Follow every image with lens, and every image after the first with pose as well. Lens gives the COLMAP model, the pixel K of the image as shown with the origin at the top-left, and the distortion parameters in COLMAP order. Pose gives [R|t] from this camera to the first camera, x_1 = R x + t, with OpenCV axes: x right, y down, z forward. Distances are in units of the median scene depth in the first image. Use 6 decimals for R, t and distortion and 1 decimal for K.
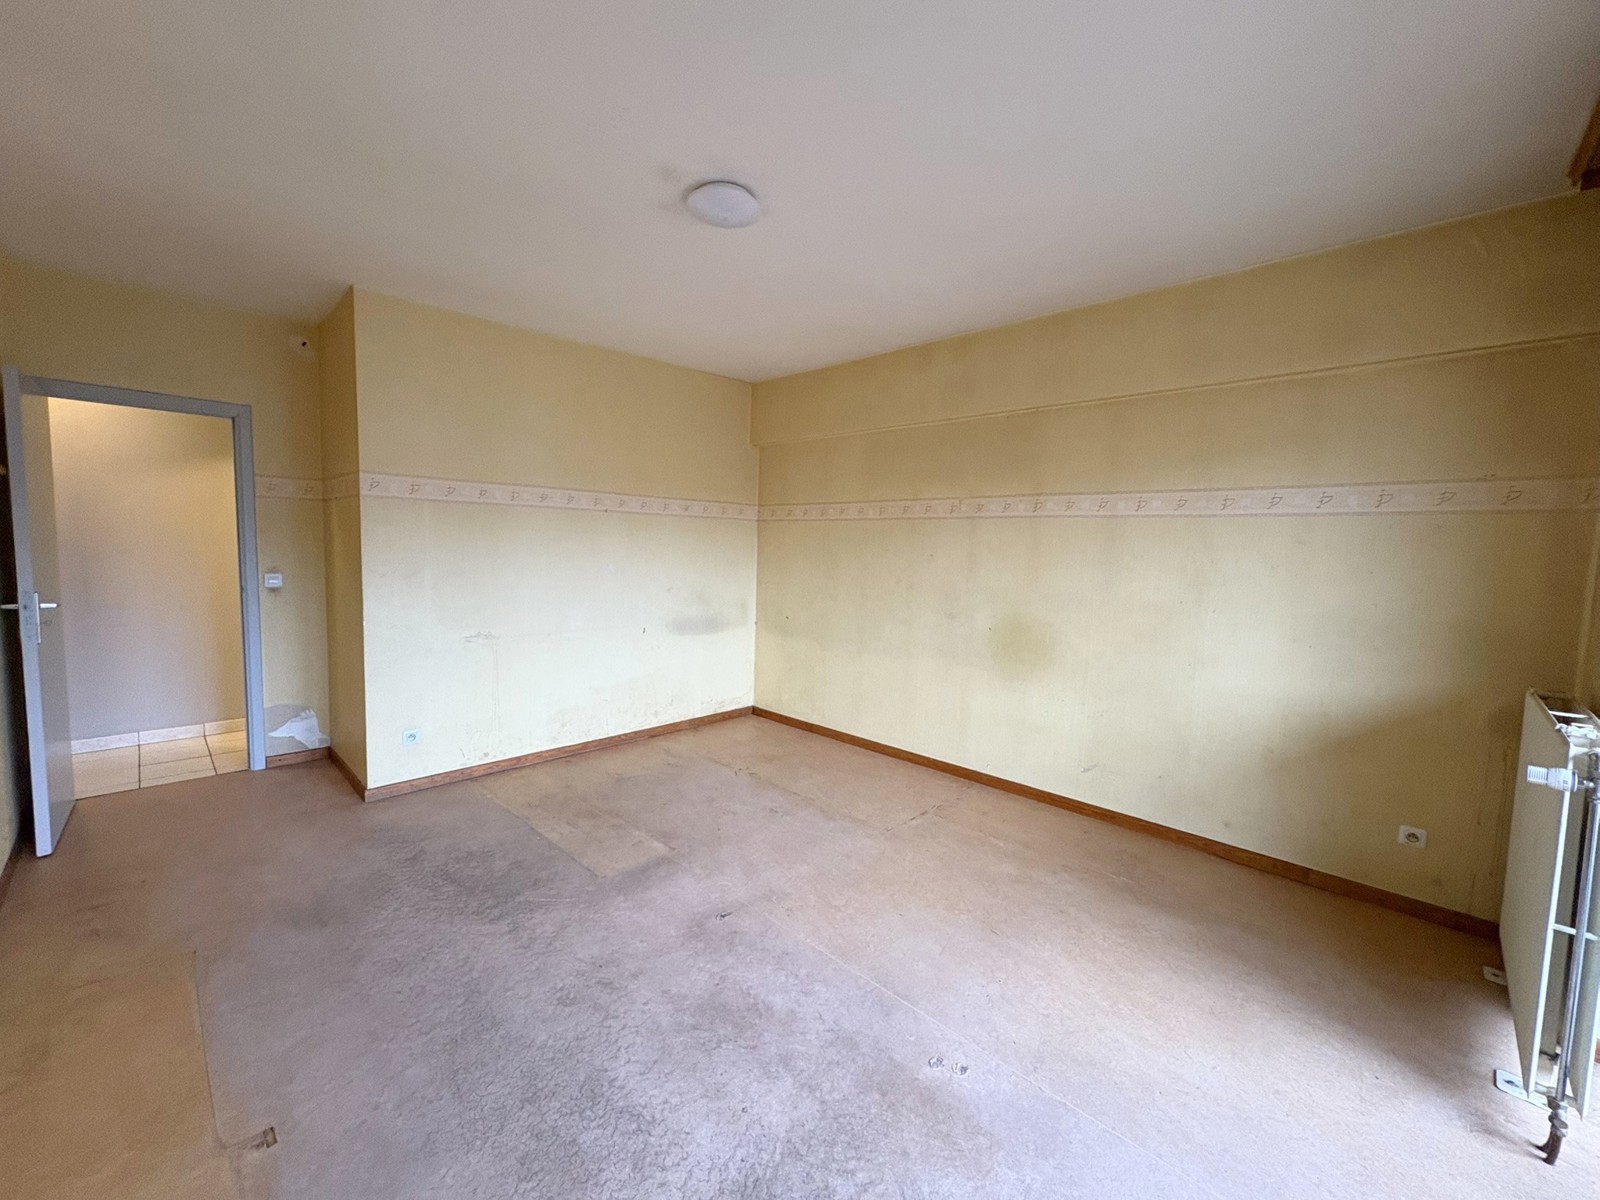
lens RADIAL K [[636.1, 0, 802.0], [0, 636.1, 599.0], [0, 0, 1]] dist [-0.004175, -0.001439]
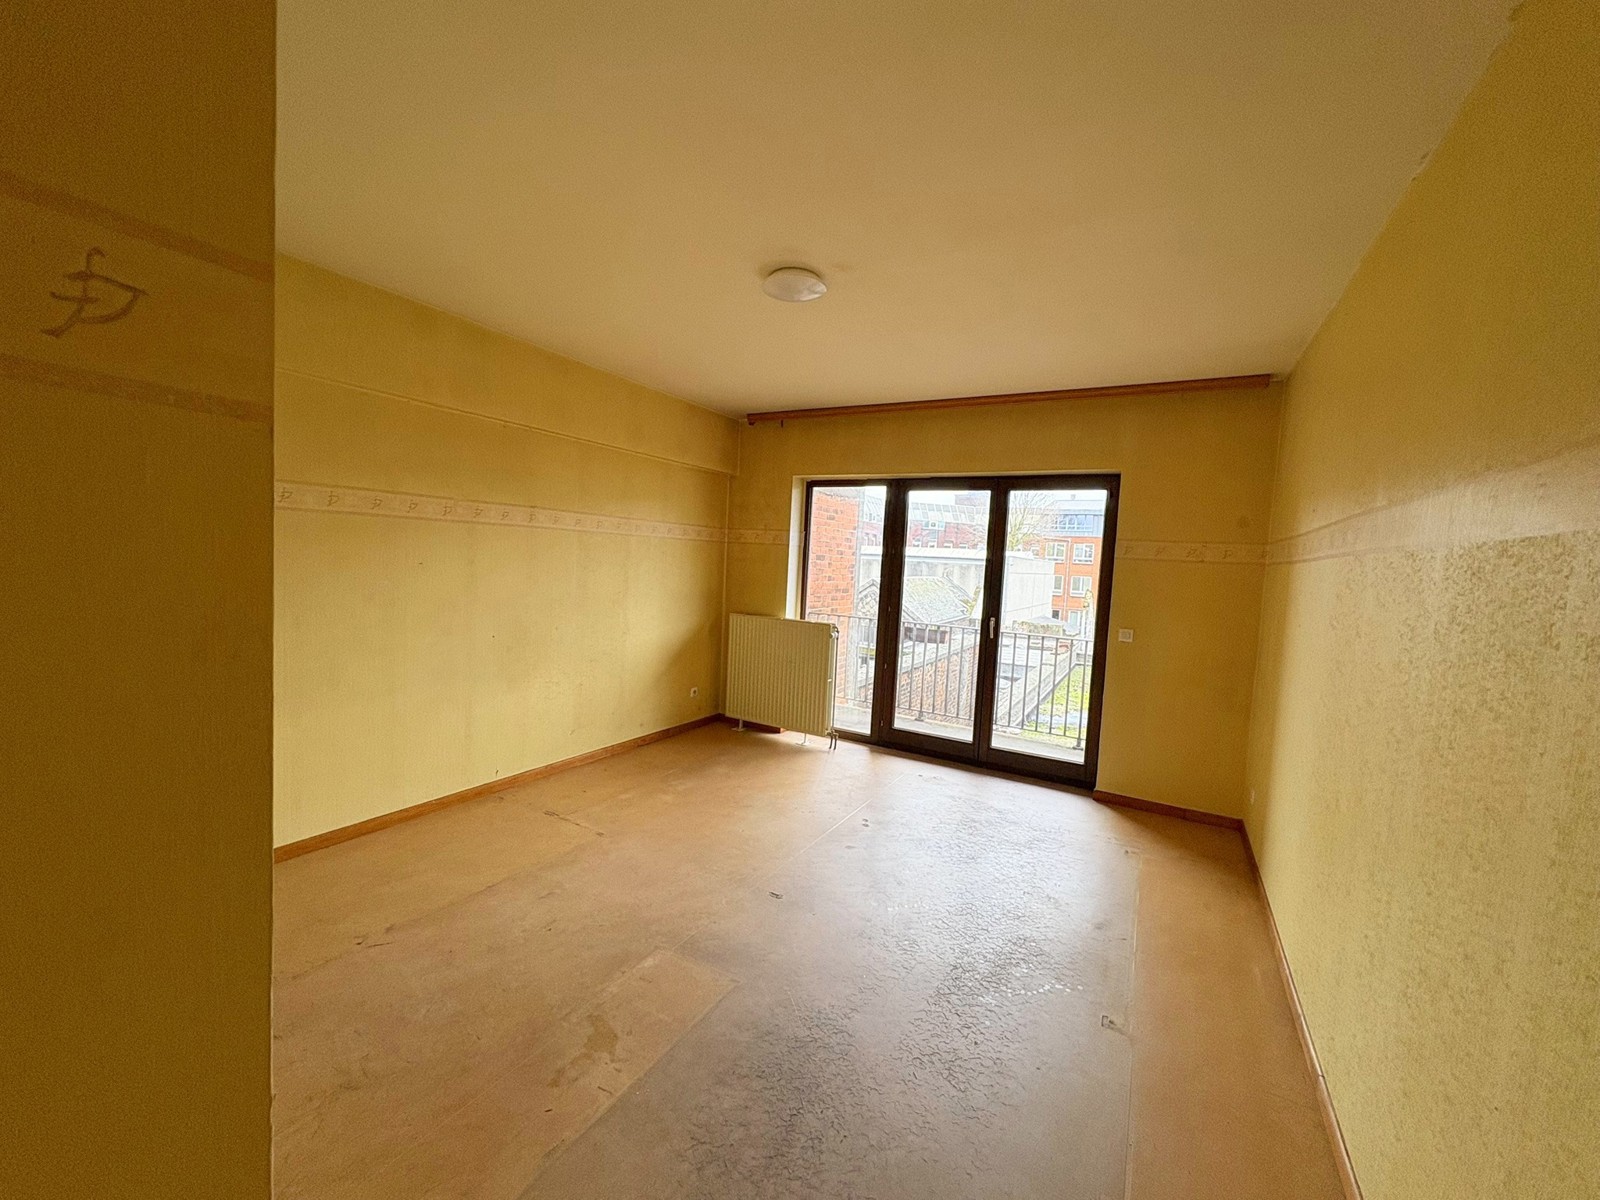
lens RADIAL K [[636.1, 0, 801.3], [0, 636.1, 594.9], [0, 0, 1]] dist [-0.004175, -0.001439]
pose [[-0.247178, -0.096284, 0.964175, -0.919800], [0.020358, 0.994315, 0.104513, -0.132351], [-0.968756, 0.045462, -0.243812, 0.921488]]
